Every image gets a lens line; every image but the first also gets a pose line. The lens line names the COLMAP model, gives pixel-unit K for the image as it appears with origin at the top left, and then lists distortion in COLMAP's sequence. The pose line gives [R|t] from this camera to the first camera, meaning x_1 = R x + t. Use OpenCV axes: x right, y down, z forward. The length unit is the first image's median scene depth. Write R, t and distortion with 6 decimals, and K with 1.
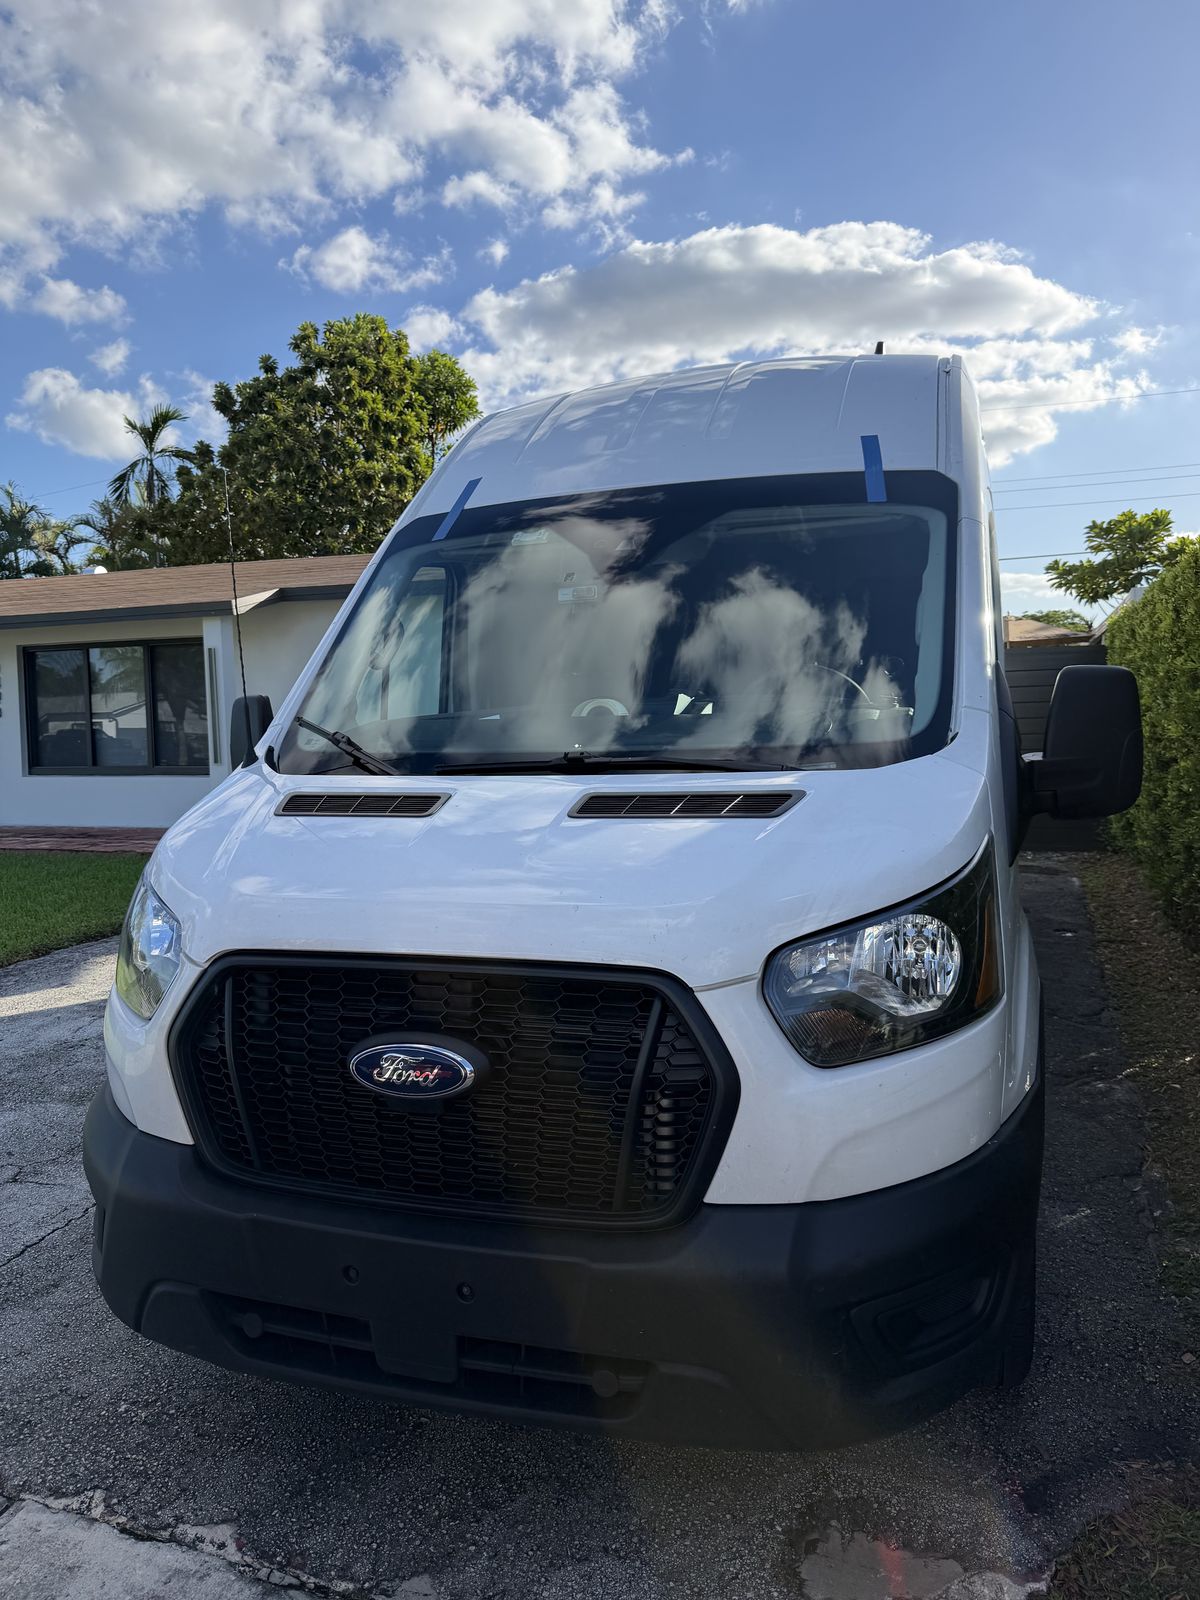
lens RADIAL K [[1273.9, 0, 600.0], [0, 1273.9, 800.0], [0, 0, 1]] dist [-0.000962, -0.012239]
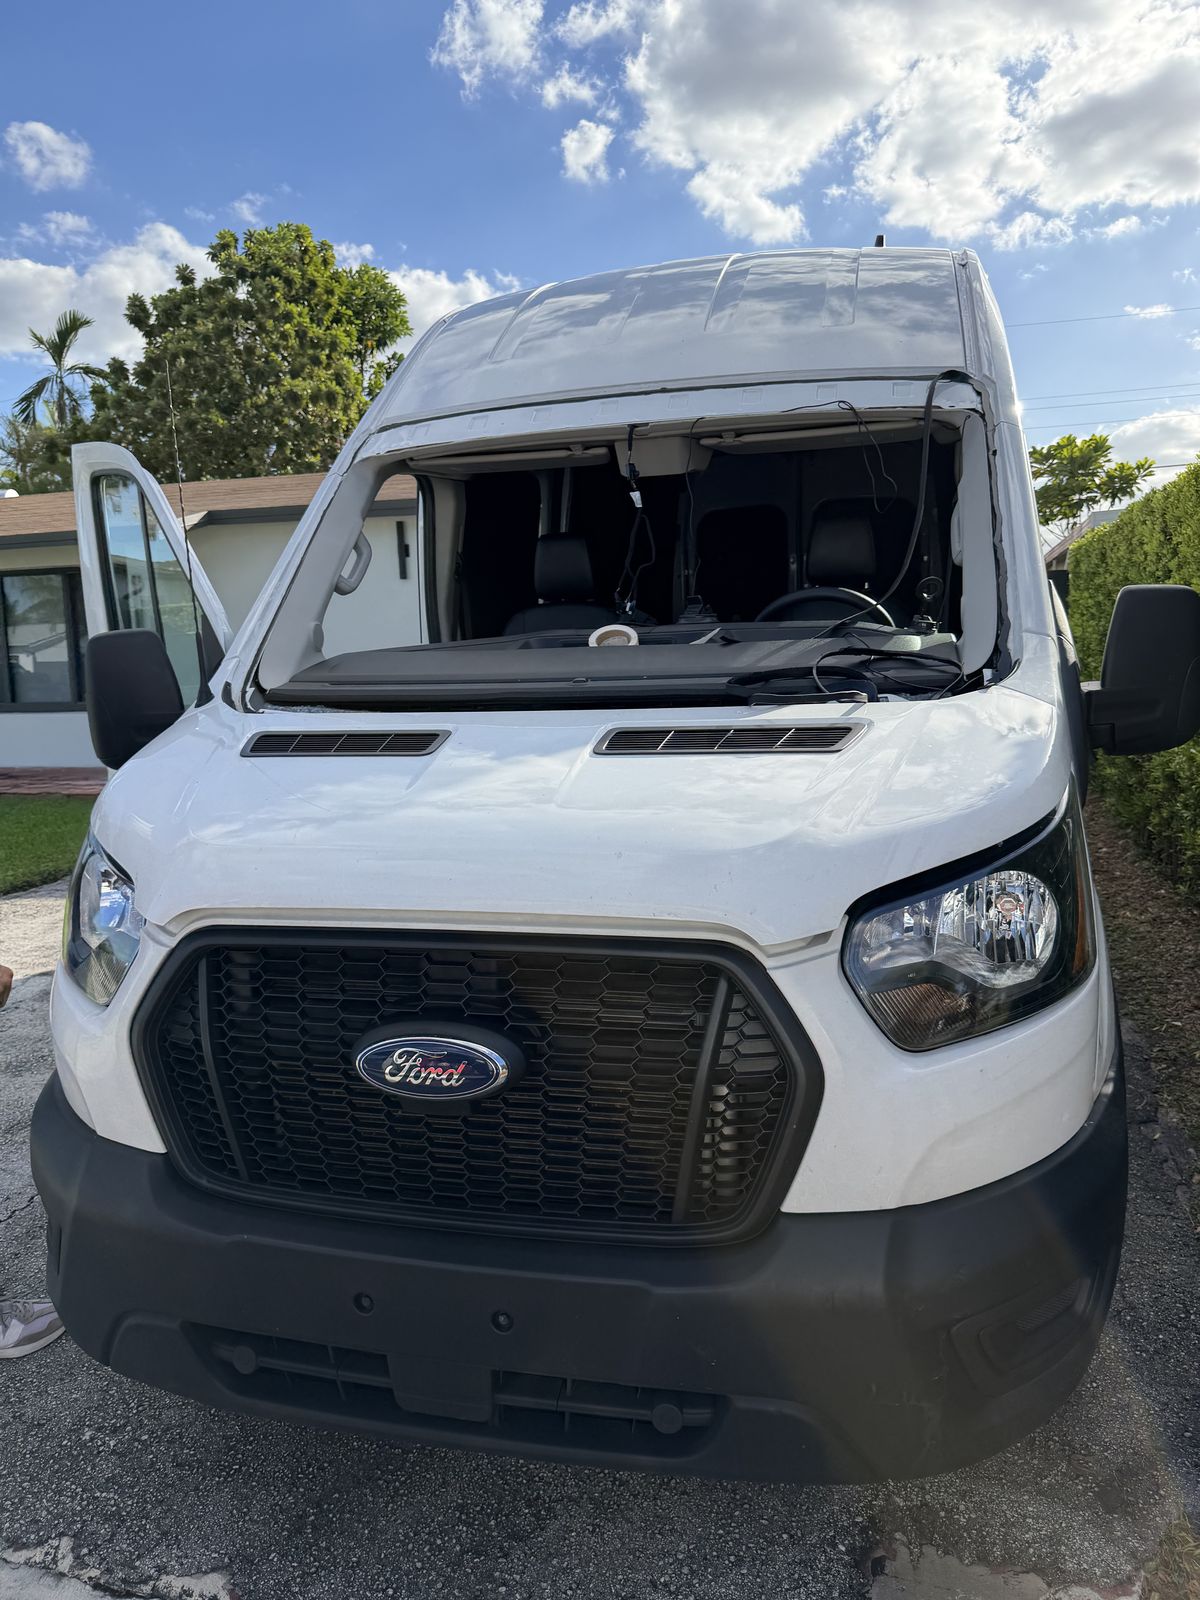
lens RADIAL K [[1234.6, 0, 600.0], [0, 1234.6, 800.0], [0, 0, 1]] dist [-0.012772, 0.002189]
pose [[0.997510, -0.015018, 0.068911, -0.078549], [0.010979, 0.998220, 0.058621, -0.009977], [-0.069669, -0.057718, 0.995899, 0.163803]]
